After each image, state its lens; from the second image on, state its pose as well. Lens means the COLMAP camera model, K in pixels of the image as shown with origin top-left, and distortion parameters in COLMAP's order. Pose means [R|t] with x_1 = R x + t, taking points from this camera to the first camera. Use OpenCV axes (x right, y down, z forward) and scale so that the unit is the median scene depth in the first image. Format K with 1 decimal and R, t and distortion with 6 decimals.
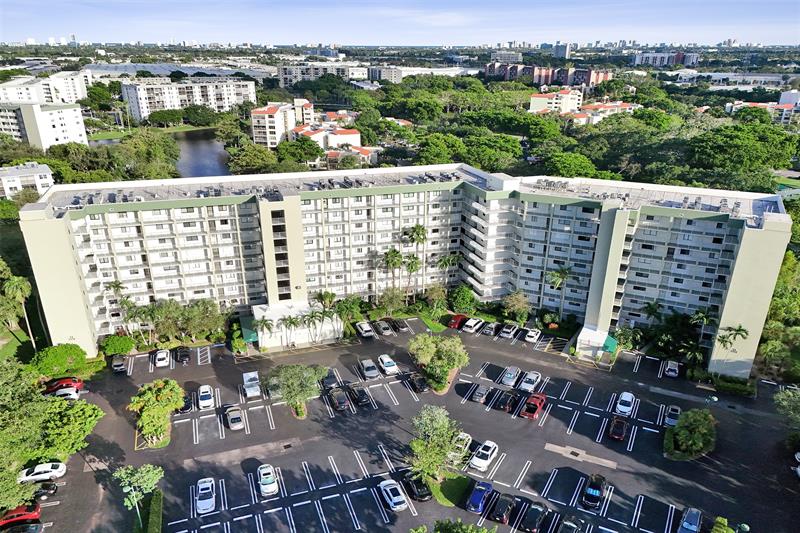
lens RADIAL K [[567.5, 0, 399.4], [0, 567.5, 286.3], [0, 0, 1]] dist [0.061517, -0.050525]
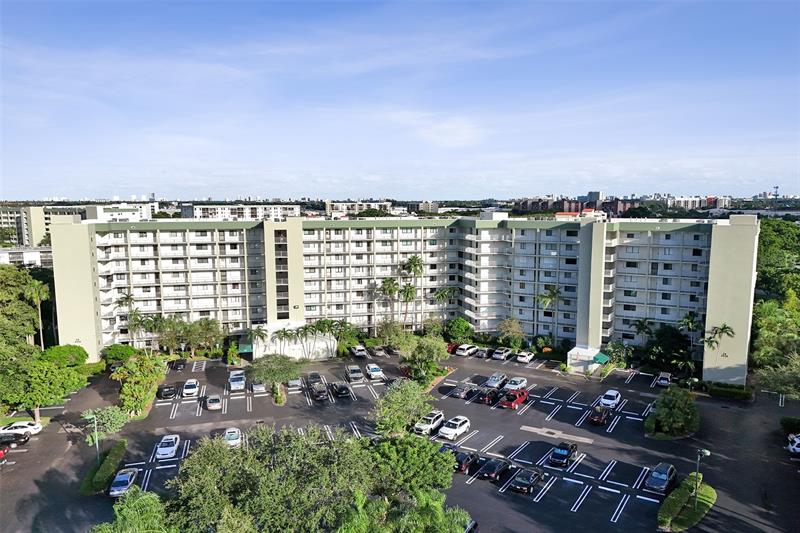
lens RADIAL K [[567.8, 0, 401.7], [0, 567.8, 264.1], [0, 0, 1]] dist [0.061938, -0.050104]
pose [[0.997506, 0.001882, -0.070557, 0.089183], [-0.021104, 0.961867, -0.272702, 0.207061], [0.067353, 0.273511, 0.959508, -0.013394]]
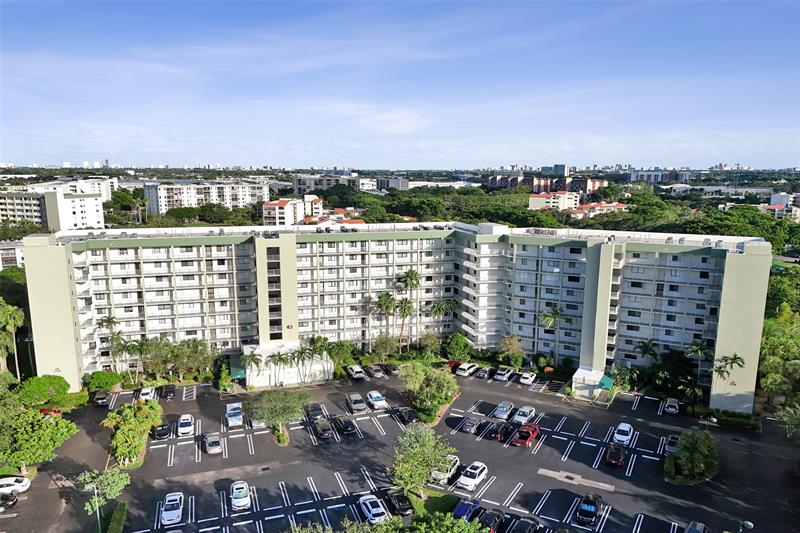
lens RADIAL K [[569.7, 0, 399.7], [0, 569.7, 269.0], [0, 0, 1]] dist [0.056630, -0.044498]
pose [[0.999890, 0.003579, -0.014384, 0.028839], [-0.006619, 0.976095, -0.217242, 0.119080], [0.013262, 0.217313, 0.976012, 0.001396]]
